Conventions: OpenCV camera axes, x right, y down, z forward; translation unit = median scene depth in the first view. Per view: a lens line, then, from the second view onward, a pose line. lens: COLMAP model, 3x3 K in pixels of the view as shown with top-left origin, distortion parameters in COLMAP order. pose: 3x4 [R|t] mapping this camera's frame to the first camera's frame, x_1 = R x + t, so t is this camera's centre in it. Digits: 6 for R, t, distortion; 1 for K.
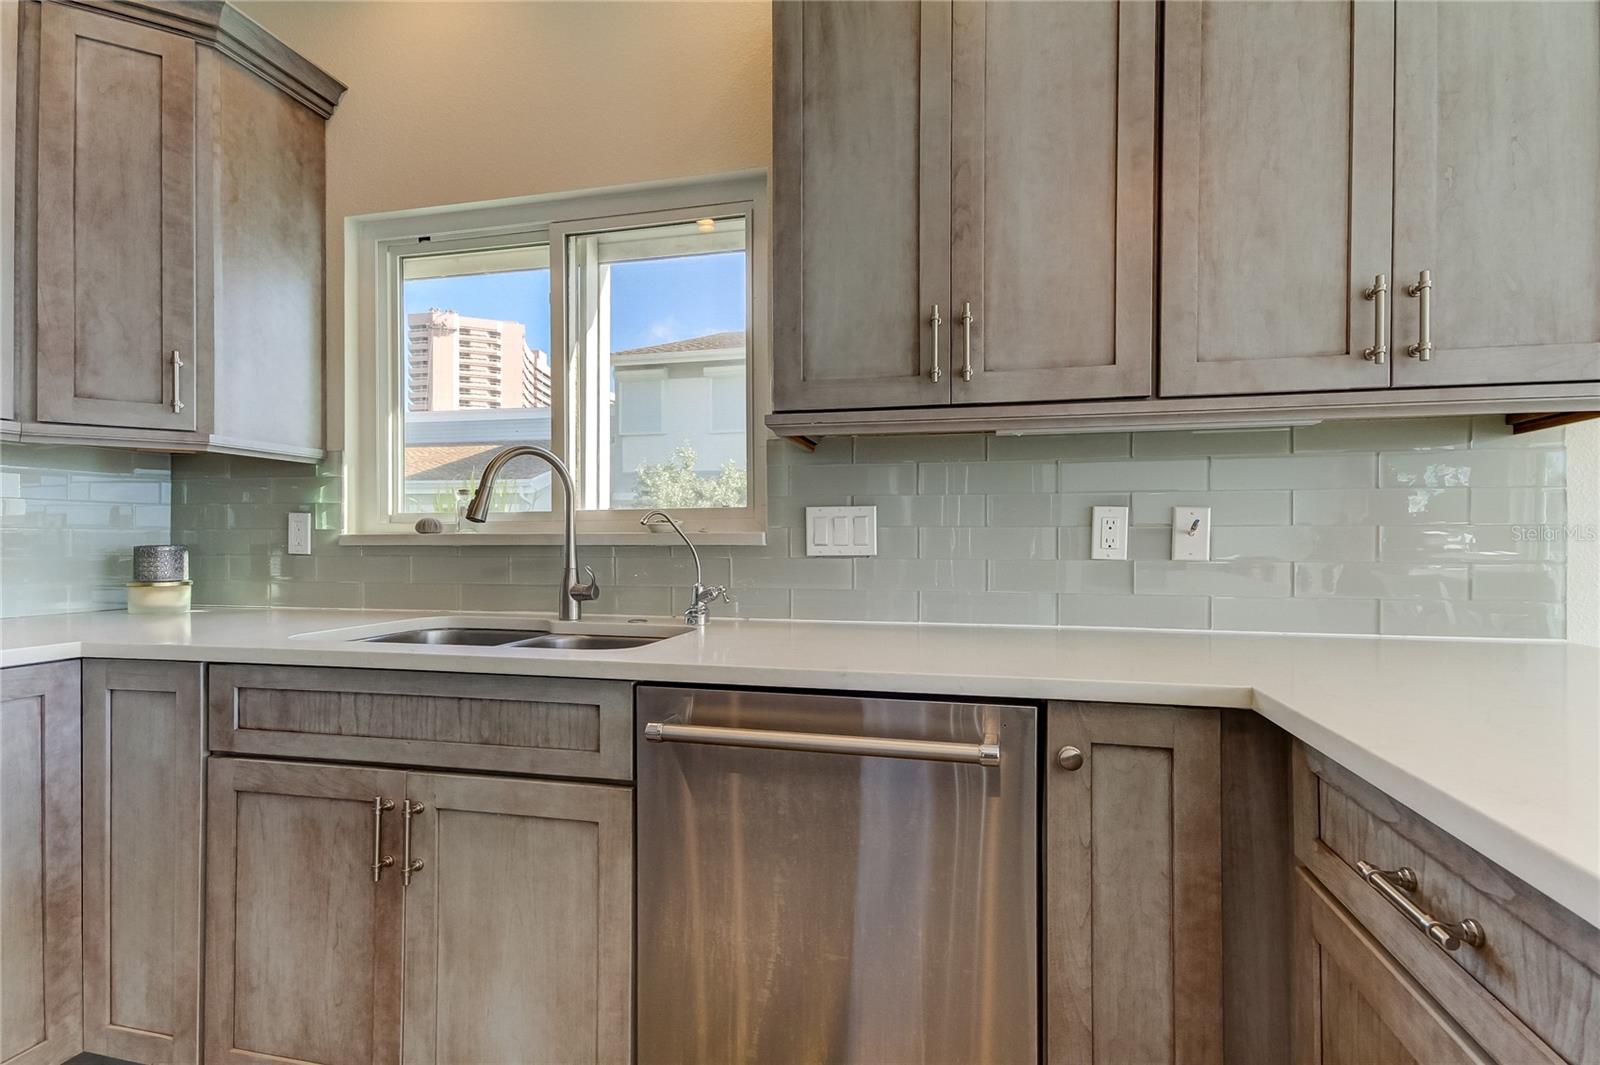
lens RADIAL K [[773.3, 0, 794.4], [0, 773.3, 541.1], [0, 0, 1]] dist [0.027437, -0.011927]
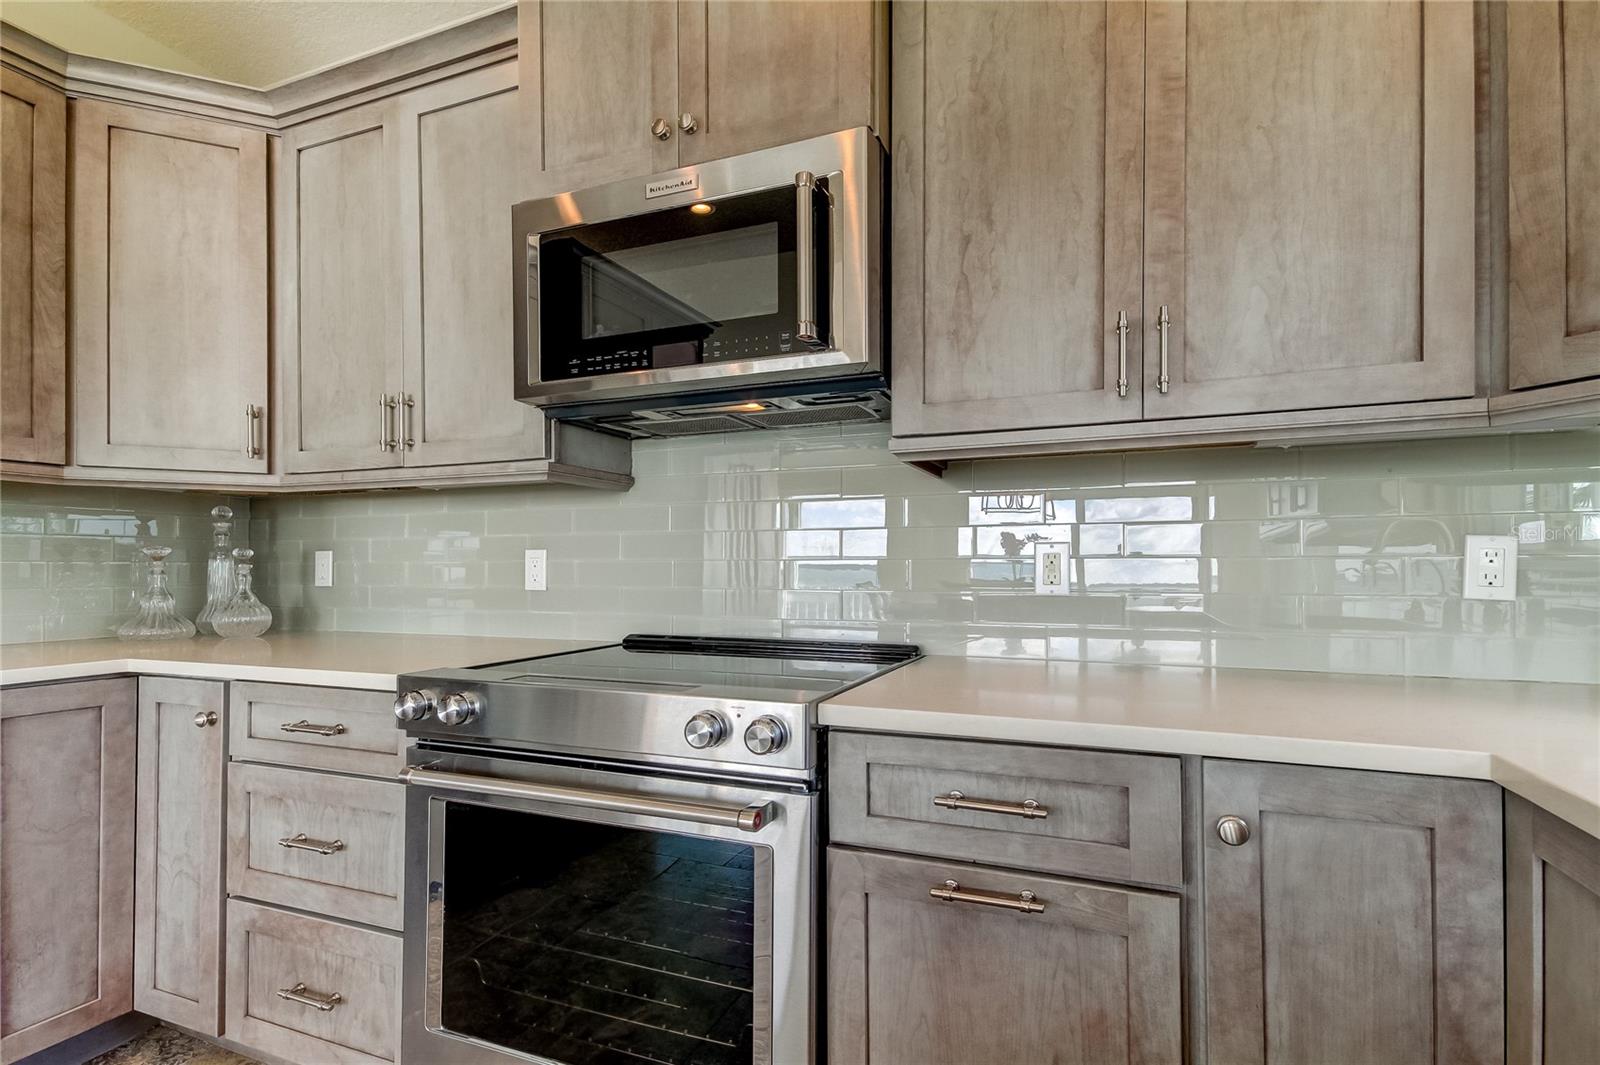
lens RADIAL K [[754.9, 0, 796.3], [0, 754.9, 562.3], [0, 0, 1]] dist [0.025760, -0.011612]
pose [[-0.153757, -0.010835, -0.988049, -0.234829], [0.001167, 0.999937, -0.011147, -0.003483], [0.988108, -0.002867, -0.153734, 0.485889]]
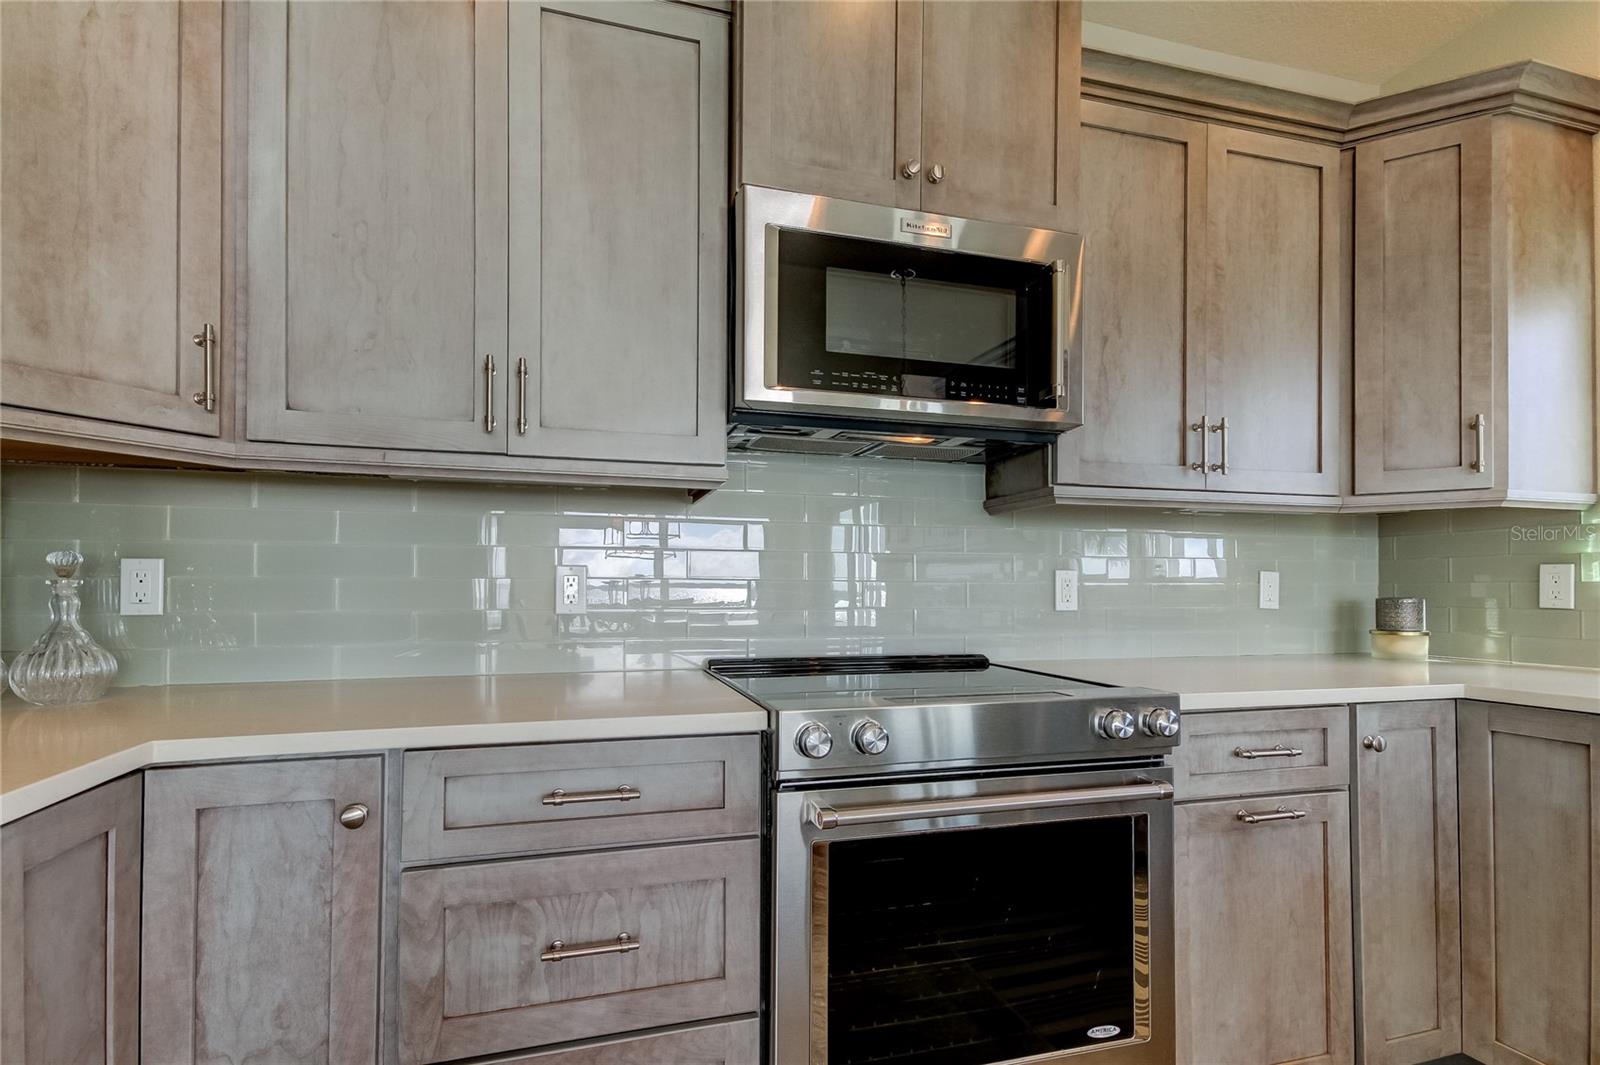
lens RADIAL K [[755.1, 0, 796.1], [0, 755.1, 578.6], [0, 0, 1]] dist [0.026038, -0.012333]
pose [[0.481478, -0.014012, -0.876346, -0.334378], [-0.001295, 0.999860, -0.016698, -0.003055], [0.876457, 0.009174, 0.481392, -0.300877]]
